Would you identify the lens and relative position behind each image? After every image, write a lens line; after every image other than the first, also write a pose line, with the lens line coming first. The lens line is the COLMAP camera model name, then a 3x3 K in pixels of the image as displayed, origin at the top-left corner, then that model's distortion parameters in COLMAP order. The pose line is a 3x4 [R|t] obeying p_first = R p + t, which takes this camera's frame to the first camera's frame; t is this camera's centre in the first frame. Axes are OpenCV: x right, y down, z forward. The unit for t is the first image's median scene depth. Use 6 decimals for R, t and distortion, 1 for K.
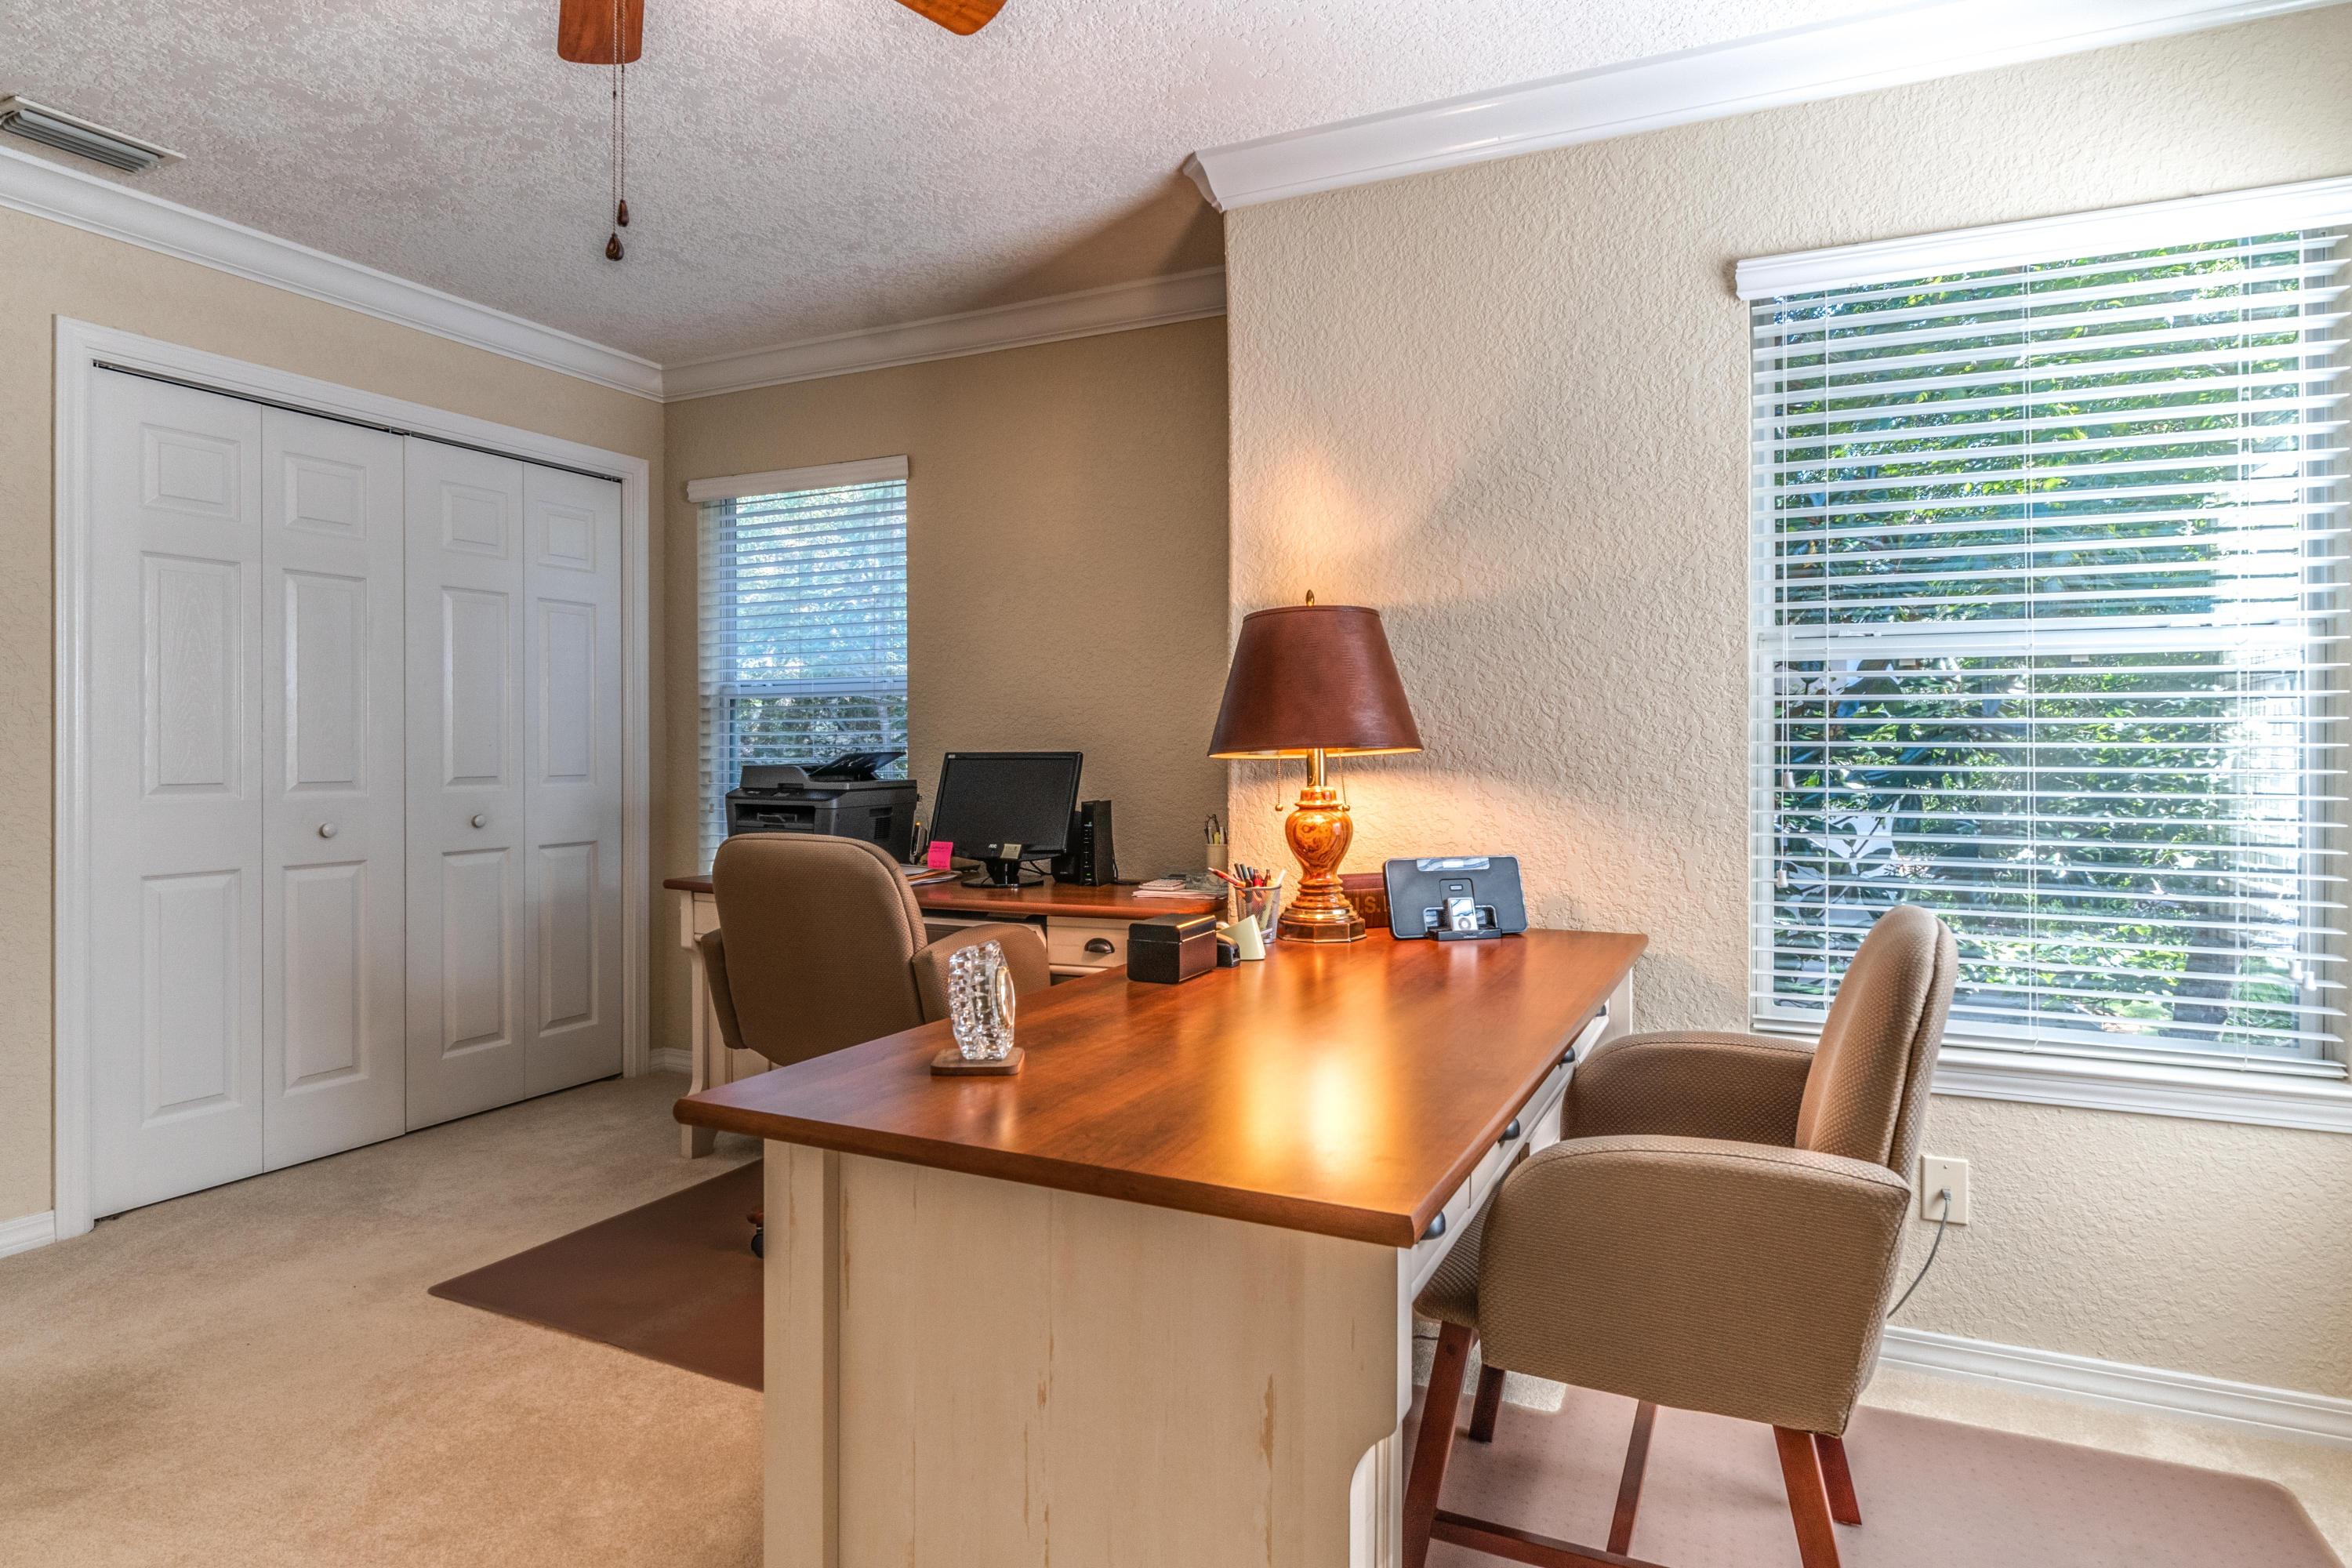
lens RADIAL K [[1272.5, 0, 1180.9], [0, 1272.5, 778.2], [0, 0, 1]] dist [-0.011140, 0.002874]
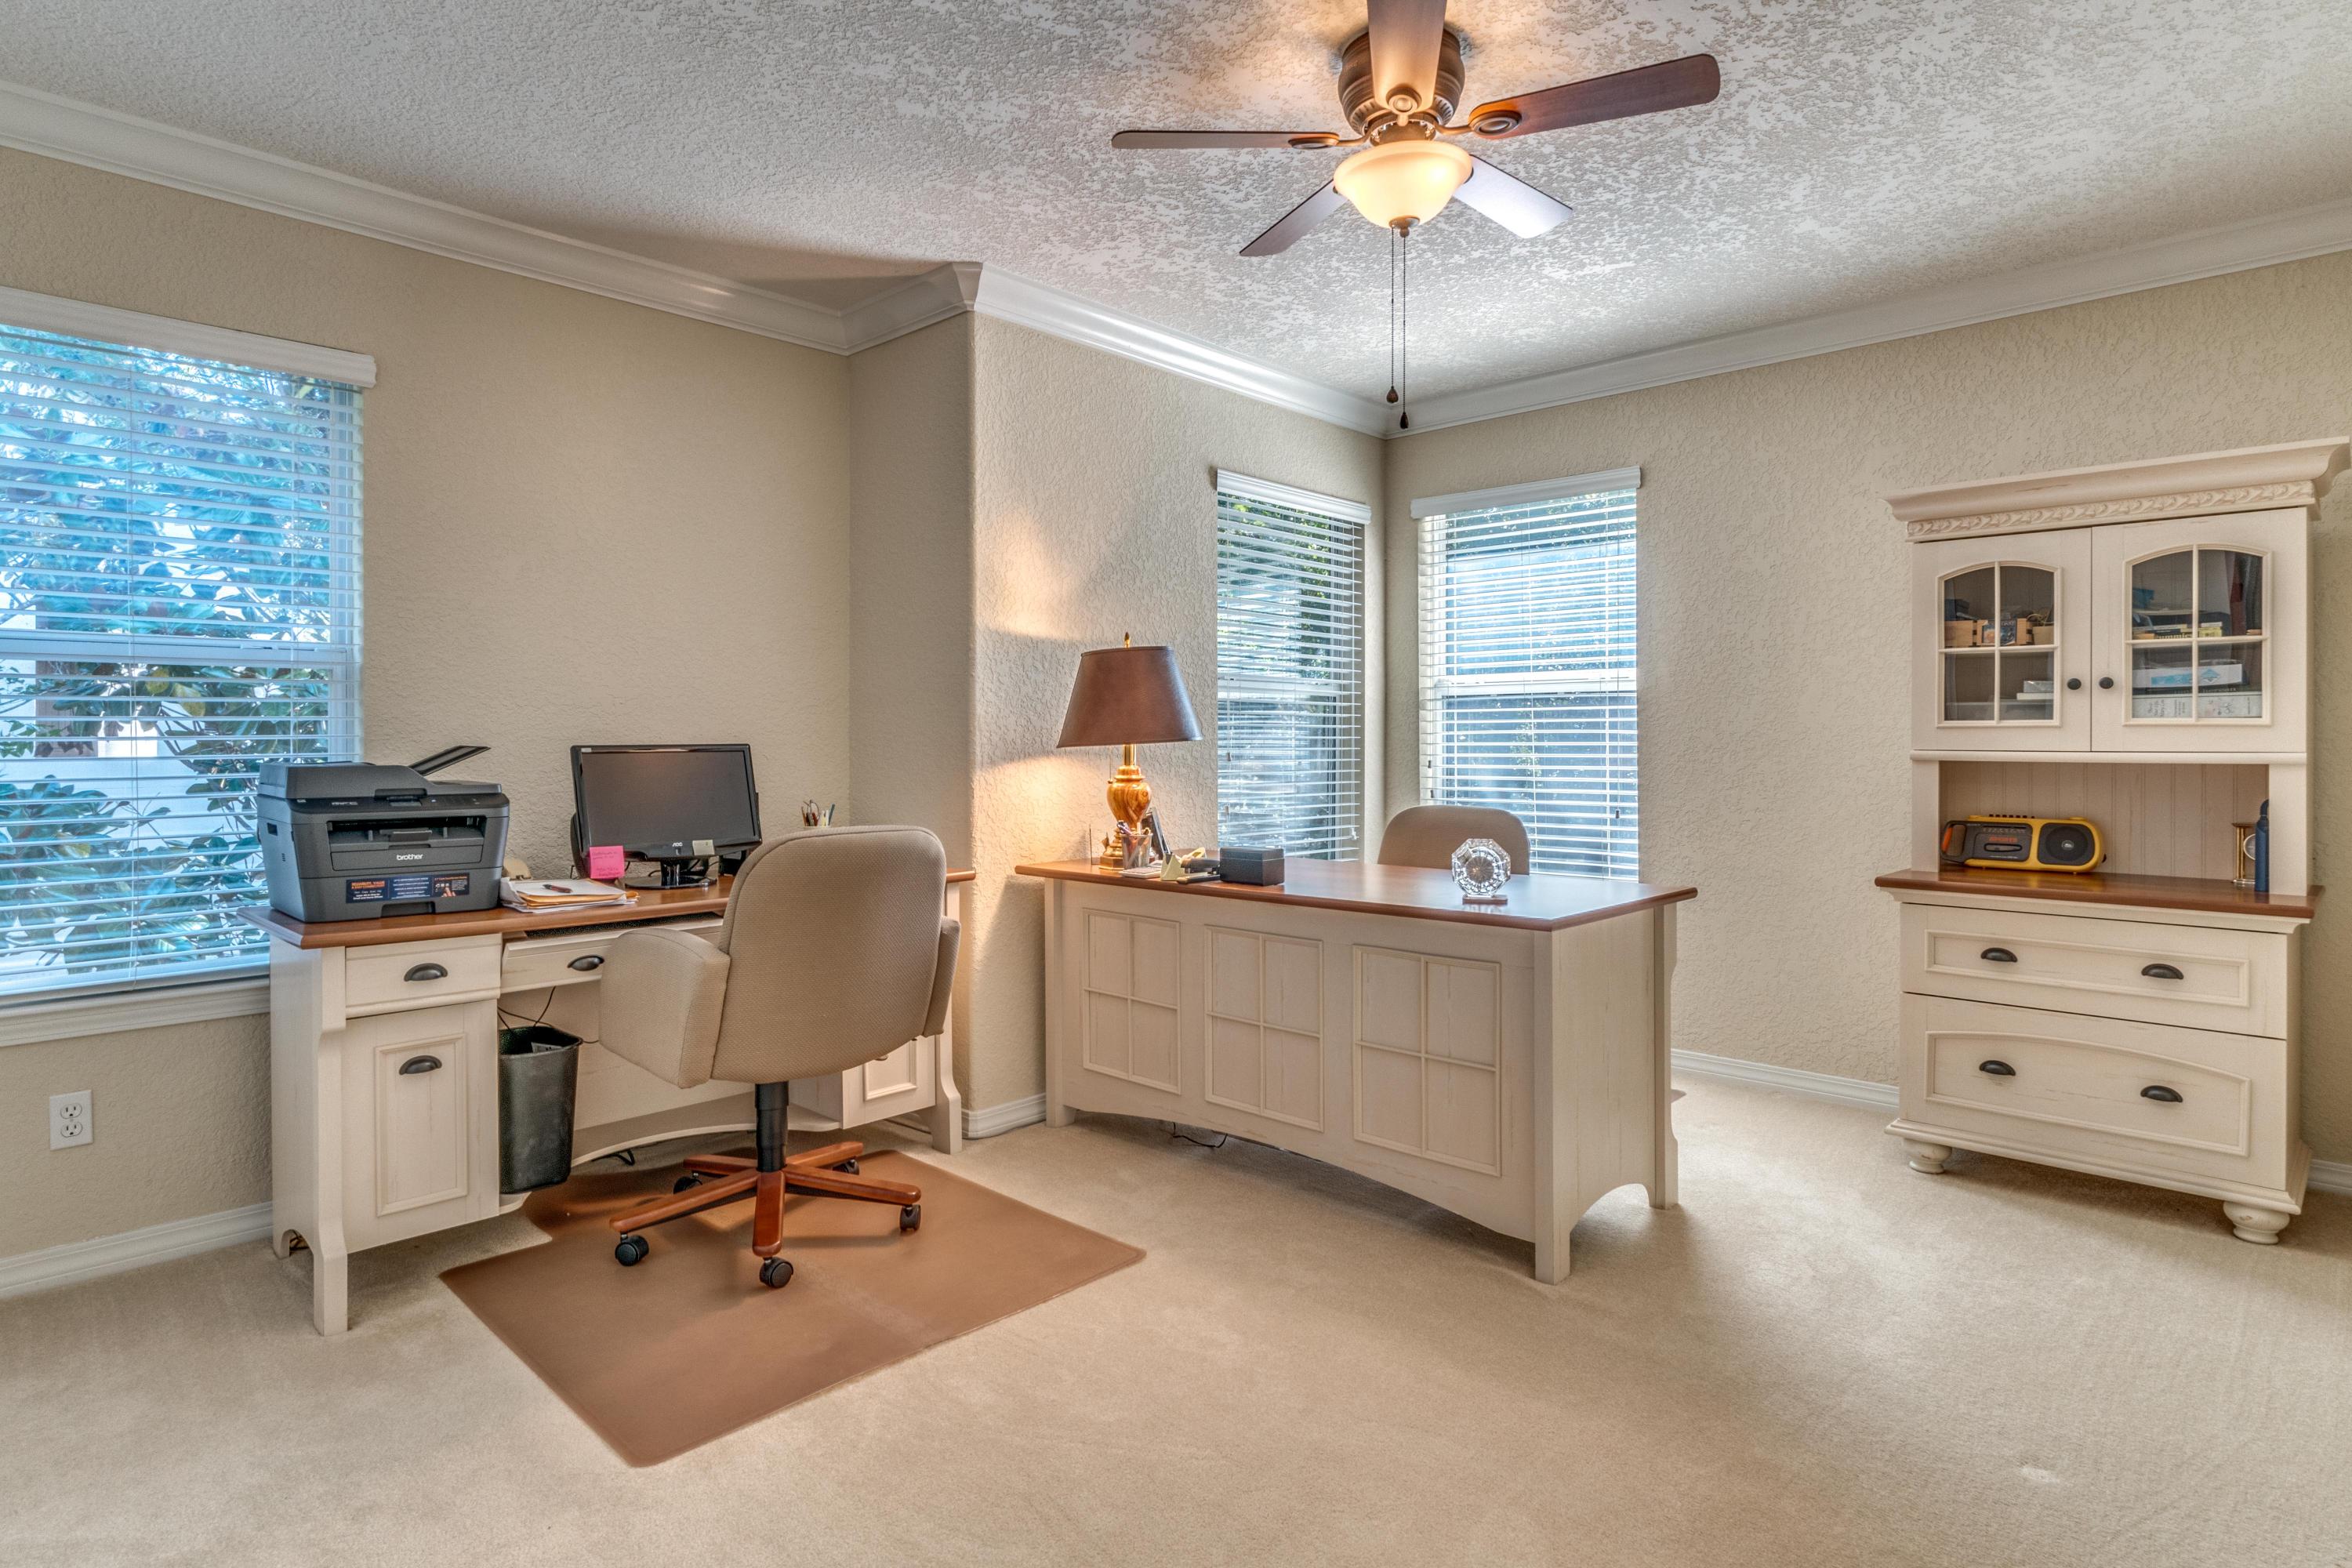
lens RADIAL K [[1272.5, 0, 1177.8], [0, 1272.5, 763.6], [0, 0, 1]] dist [-0.011140, 0.002874]
pose [[0.312545, -0.023361, 0.949616, -1.166028], [0.017784, 0.999666, 0.018739, -0.022255], [-0.949737, 0.011032, 0.312856, 0.441654]]
